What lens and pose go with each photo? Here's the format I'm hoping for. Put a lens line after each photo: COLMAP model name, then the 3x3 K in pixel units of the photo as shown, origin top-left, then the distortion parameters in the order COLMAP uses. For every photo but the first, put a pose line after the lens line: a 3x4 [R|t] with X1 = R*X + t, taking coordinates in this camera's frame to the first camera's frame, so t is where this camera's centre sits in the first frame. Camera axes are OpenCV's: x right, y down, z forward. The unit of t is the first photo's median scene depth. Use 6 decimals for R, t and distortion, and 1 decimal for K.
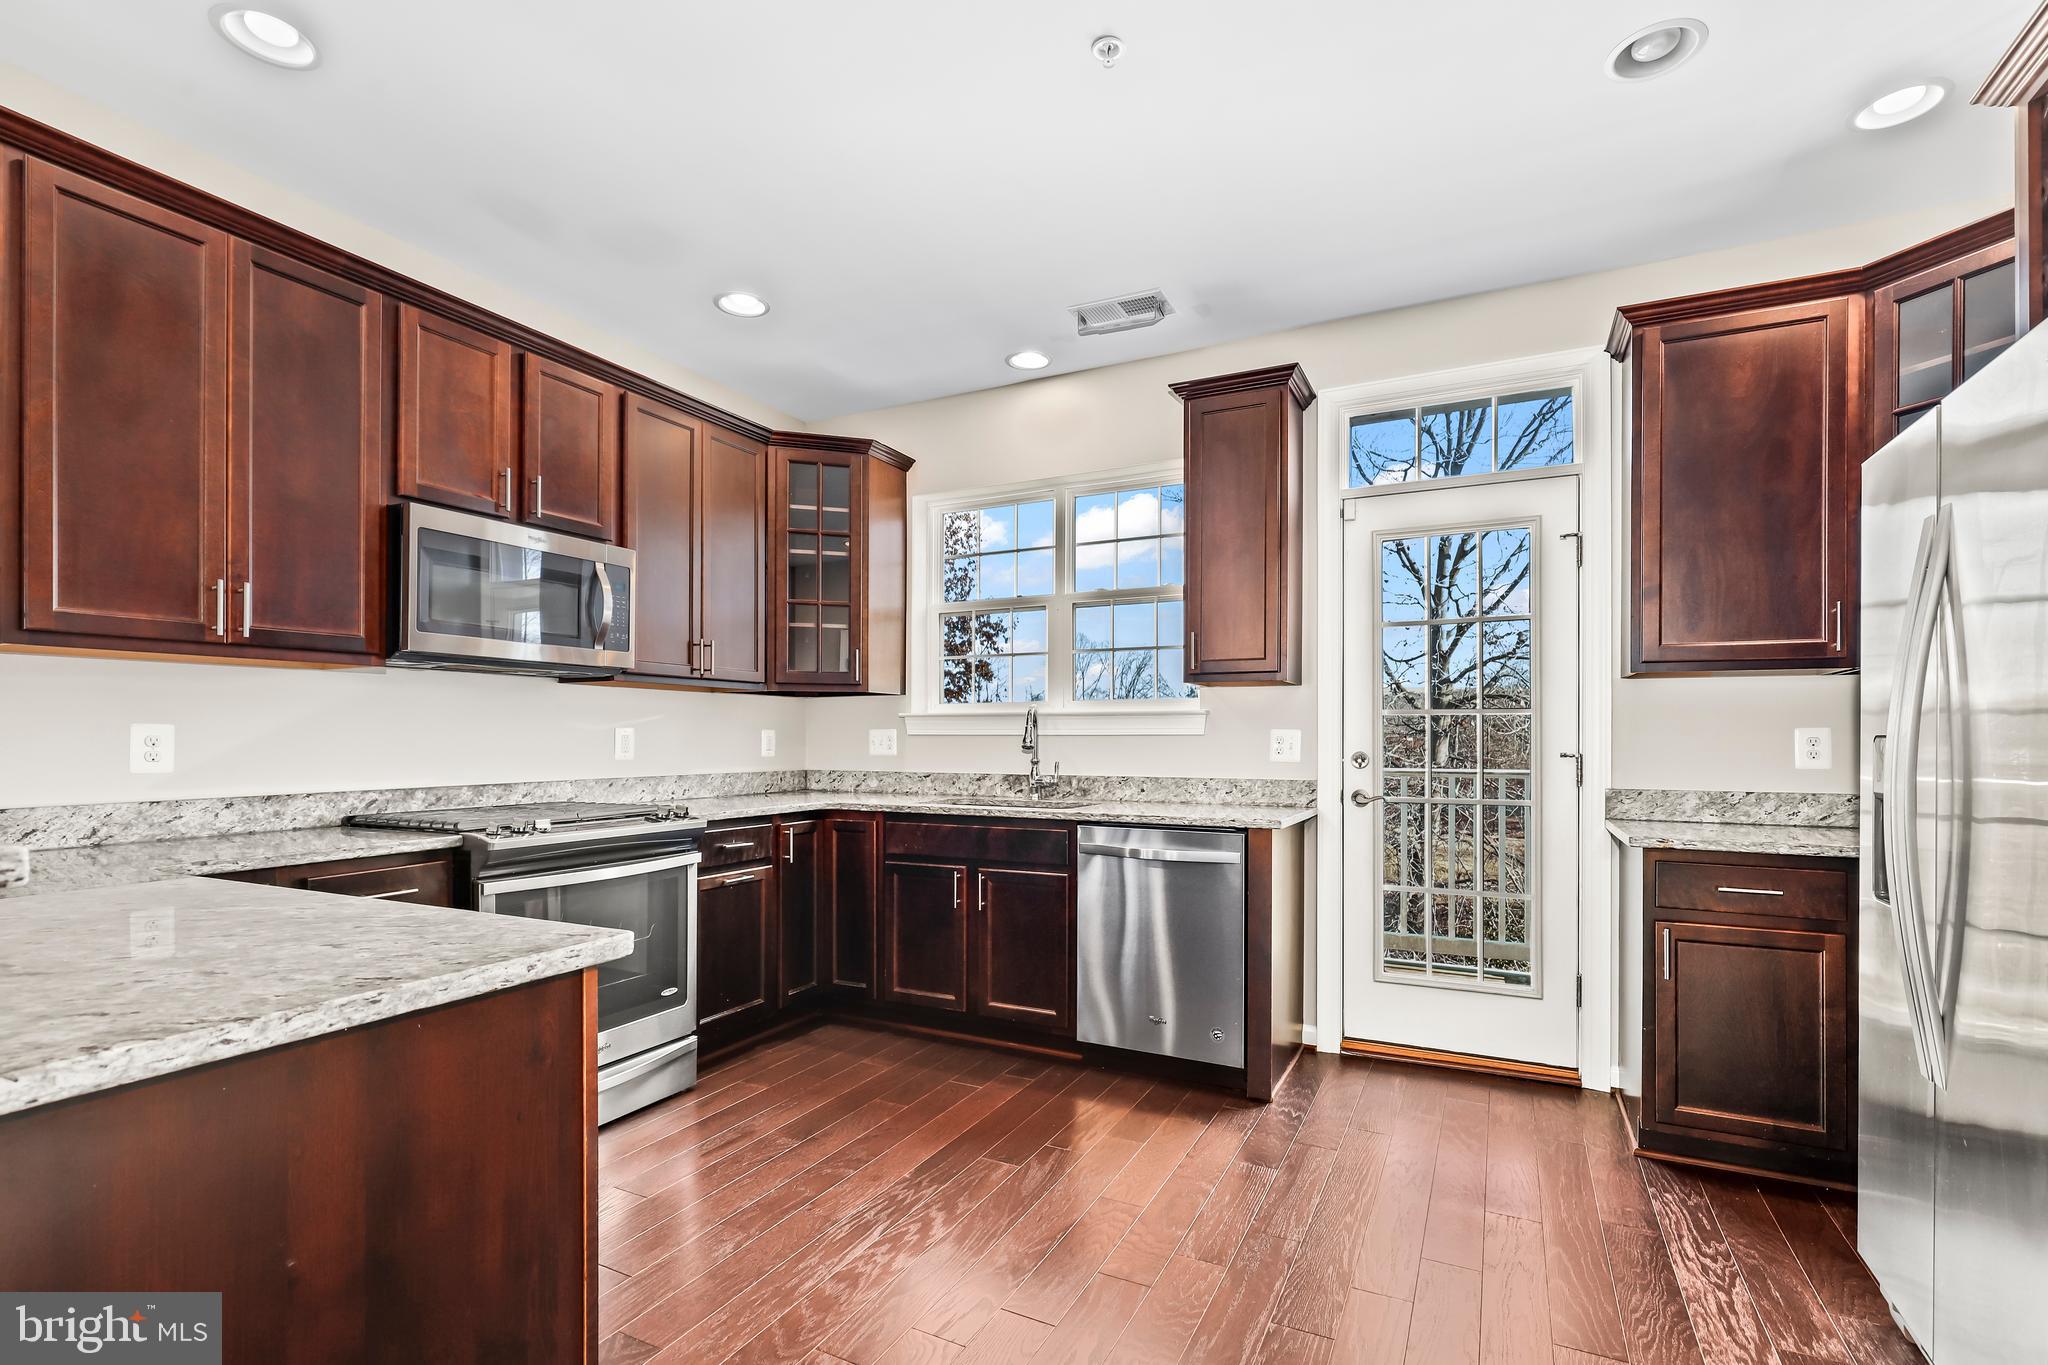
lens RADIAL K [[944.2, 0, 1025.3], [0, 944.2, 733.4], [0, 0, 1]] dist [0.000647, -0.000069]
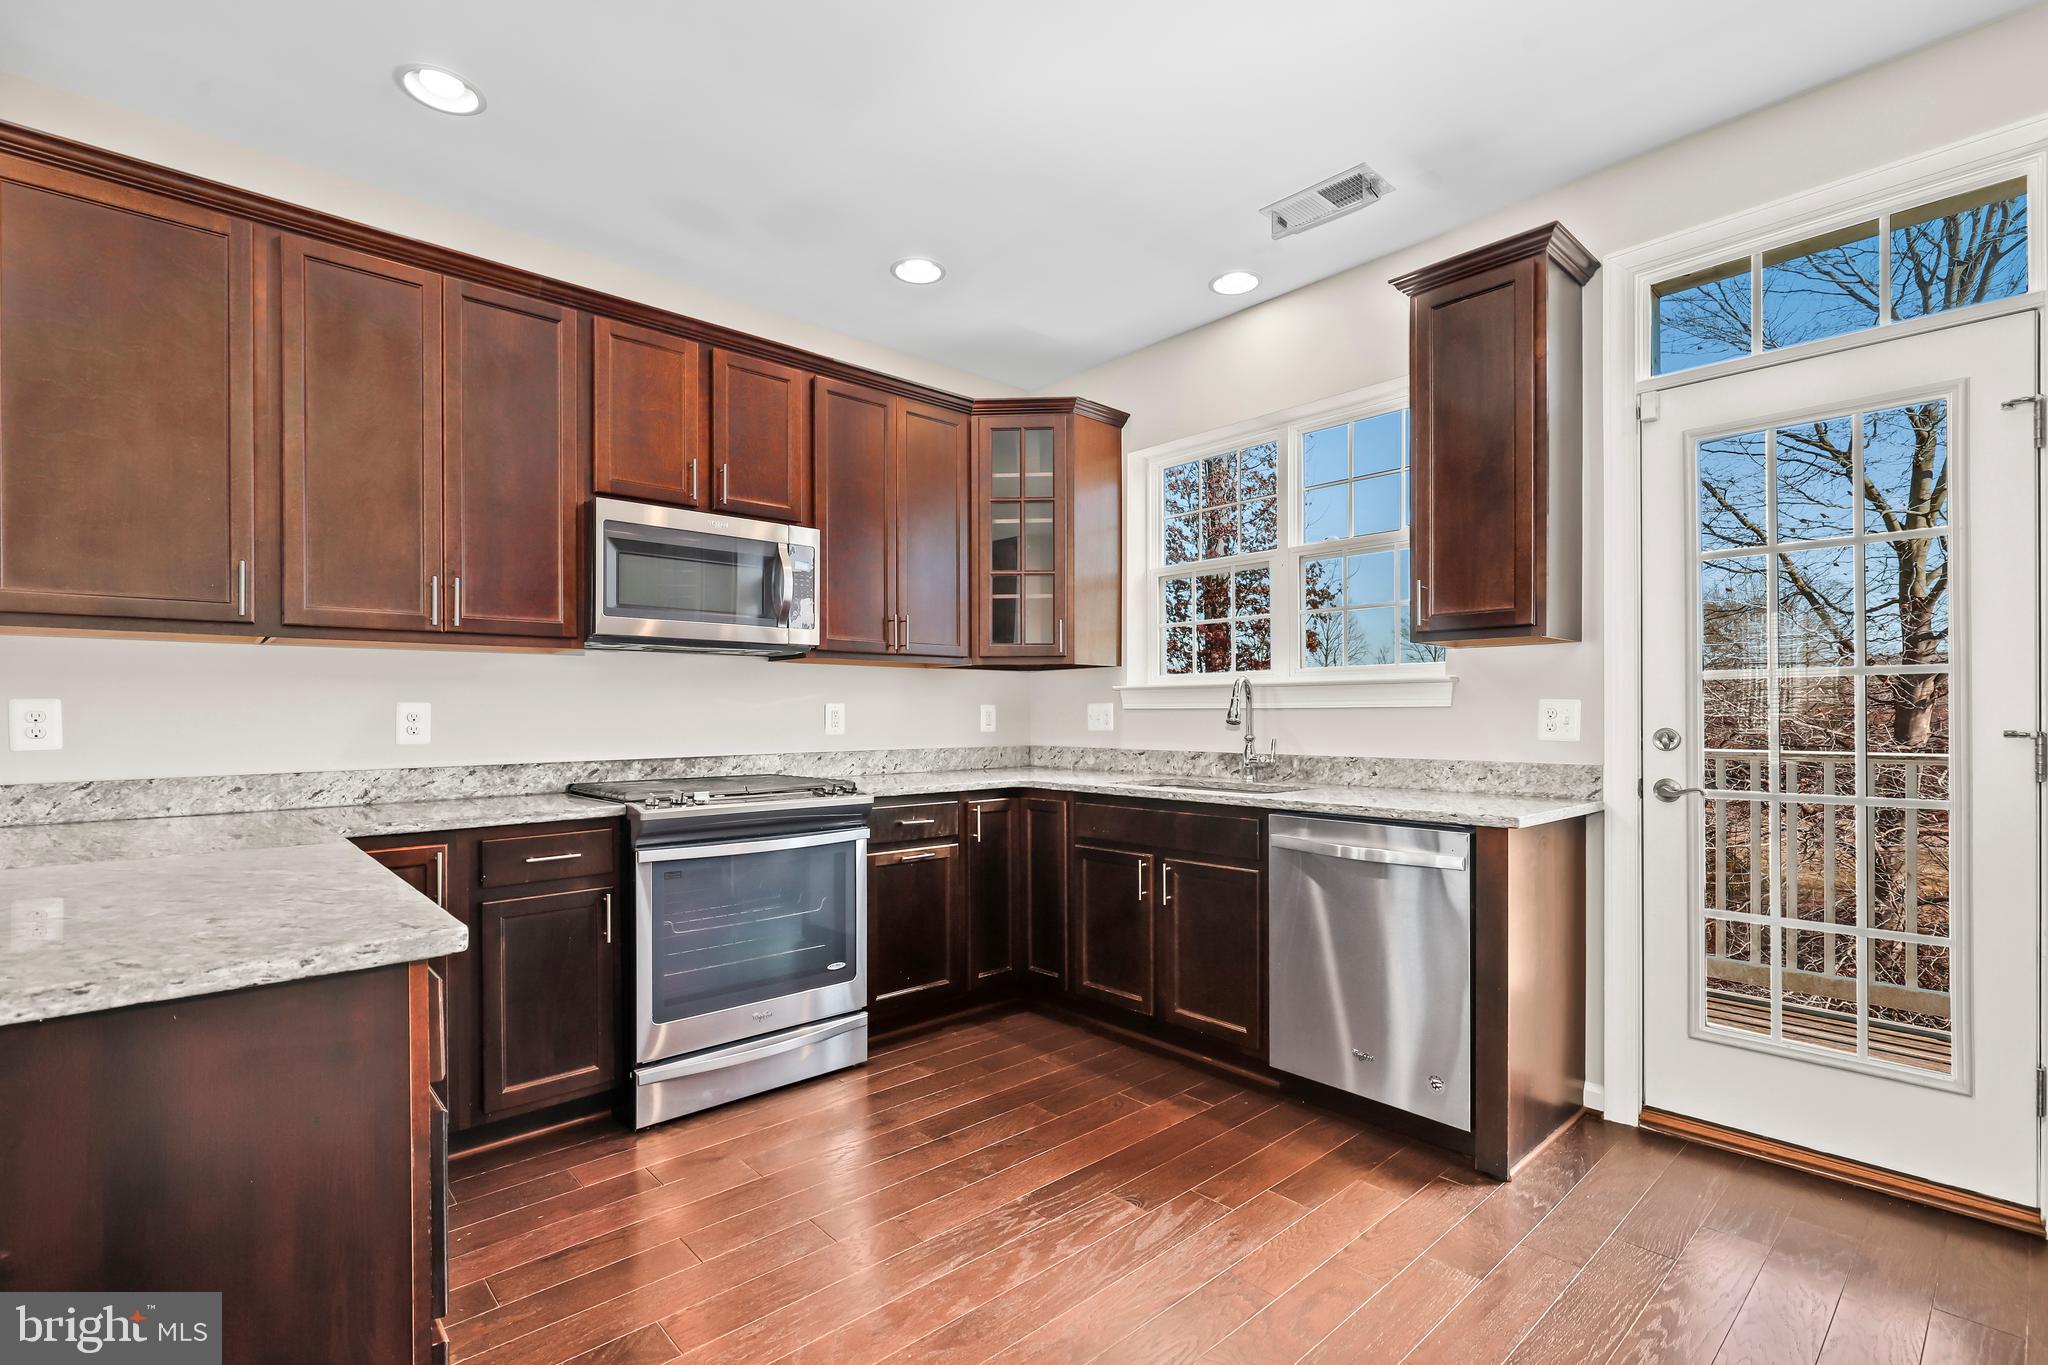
lens RADIAL K [[932.7, 0, 1023.5], [0, 932.7, 711.0], [0, 0, 1]] dist [-0.000872, 0.000040]
pose [[0.934013, -0.004428, -0.357211, 0.151779], [0.005281, 0.999985, 0.001411, 0.002077], [0.357200, -0.003204, 0.934022, 0.135793]]
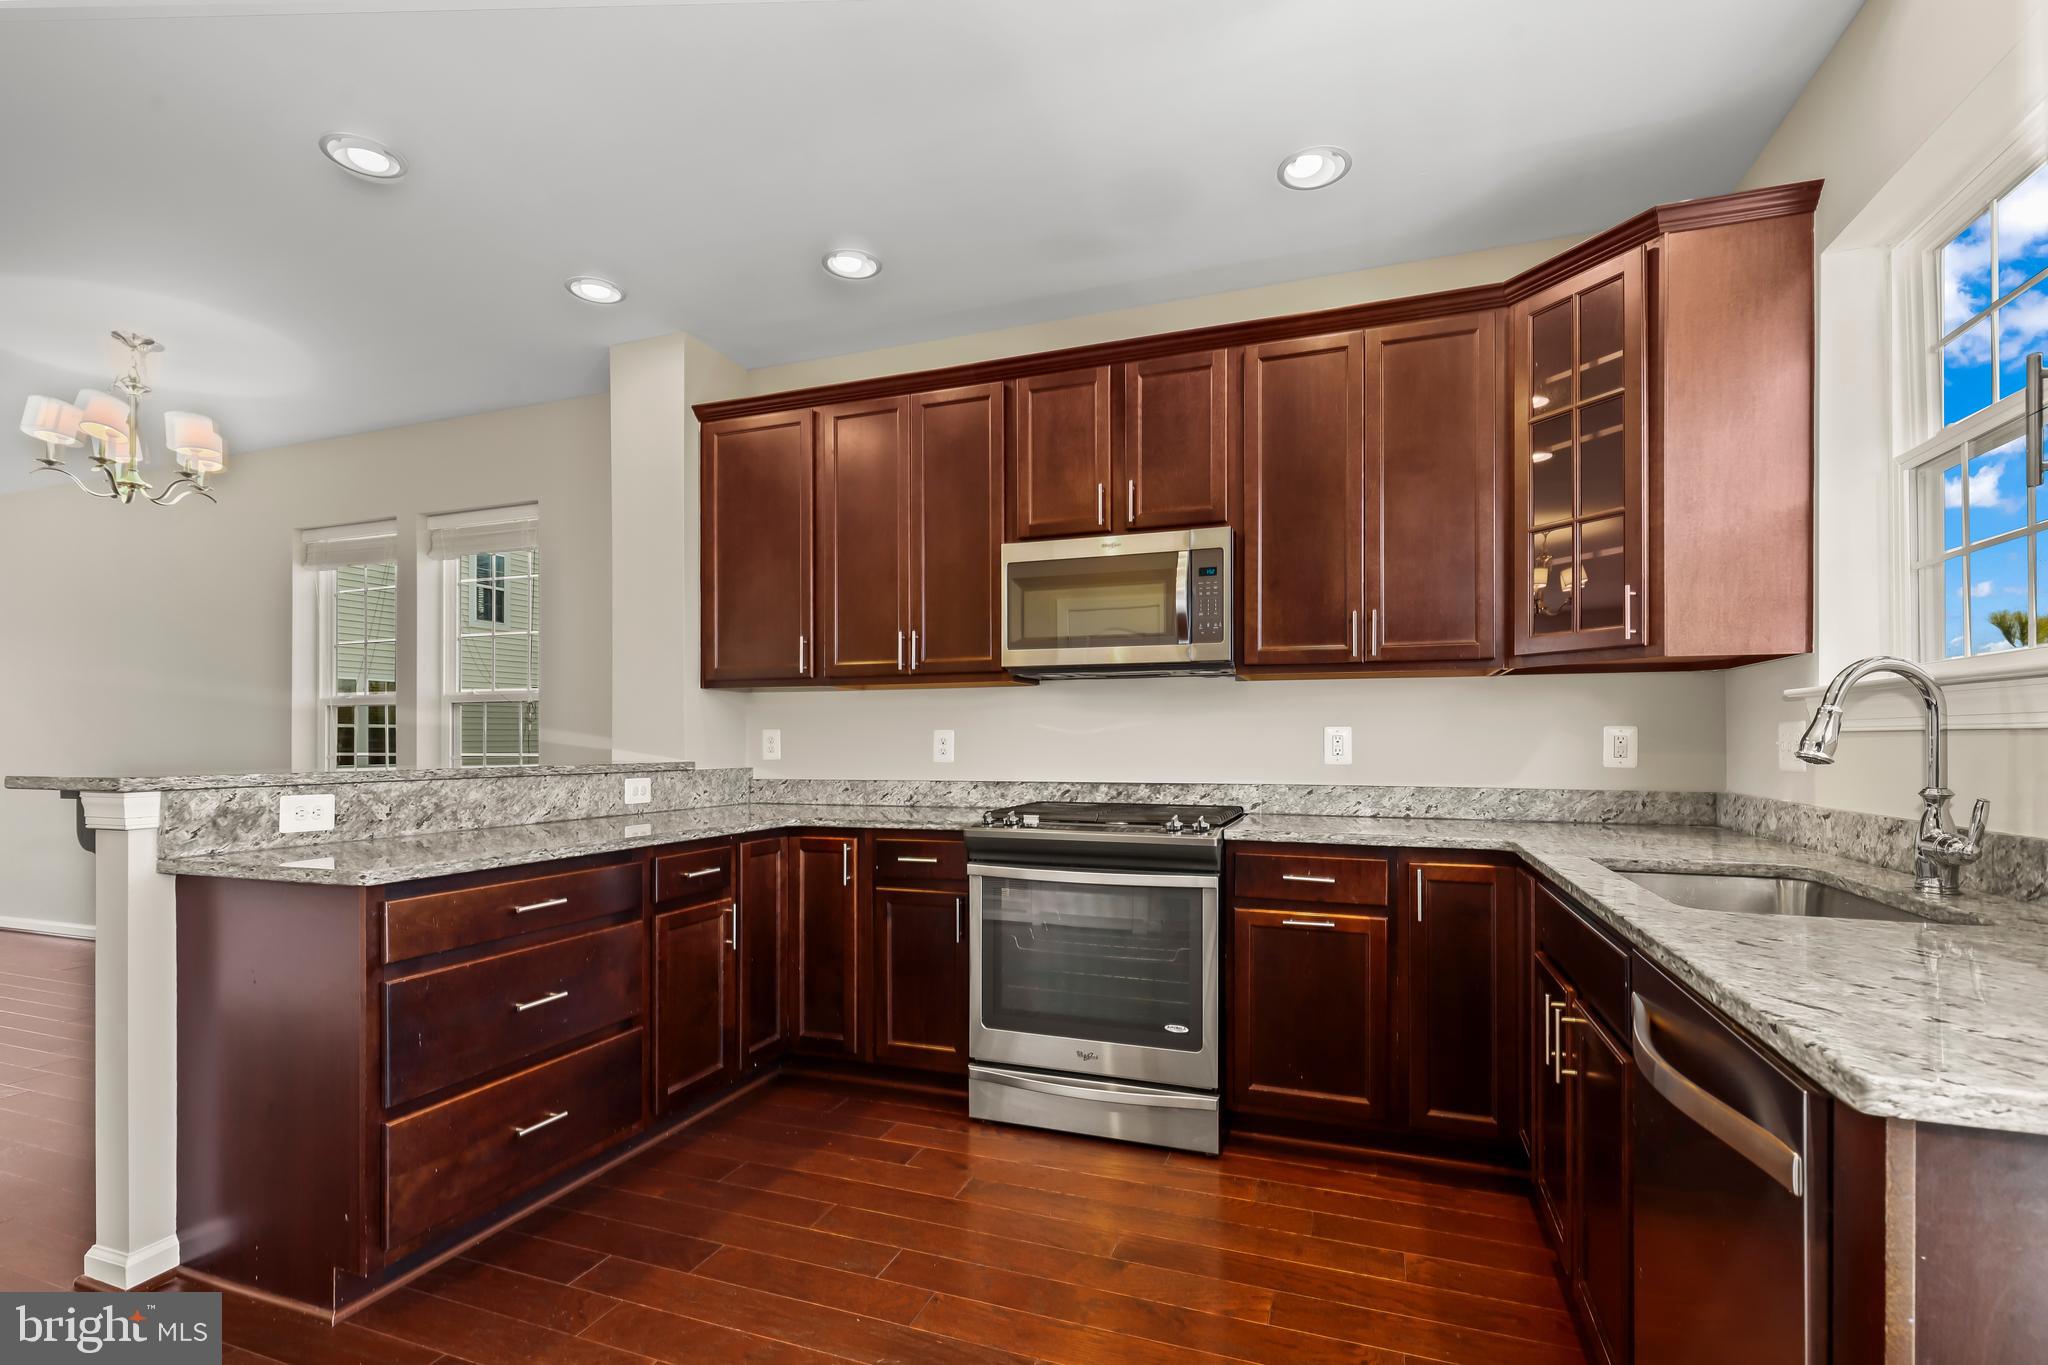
lens RADIAL K [[941.8, 0, 1017.5], [0, 941.8, 736.5], [0, 0, 1]] dist [-0.000614, -0.000087]
pose [[0.113975, -0.004319, -0.993474, 0.438452], [0.005005, 0.999980, -0.003773, 0.005204], [0.993471, -0.004542, 0.113994, 0.699978]]
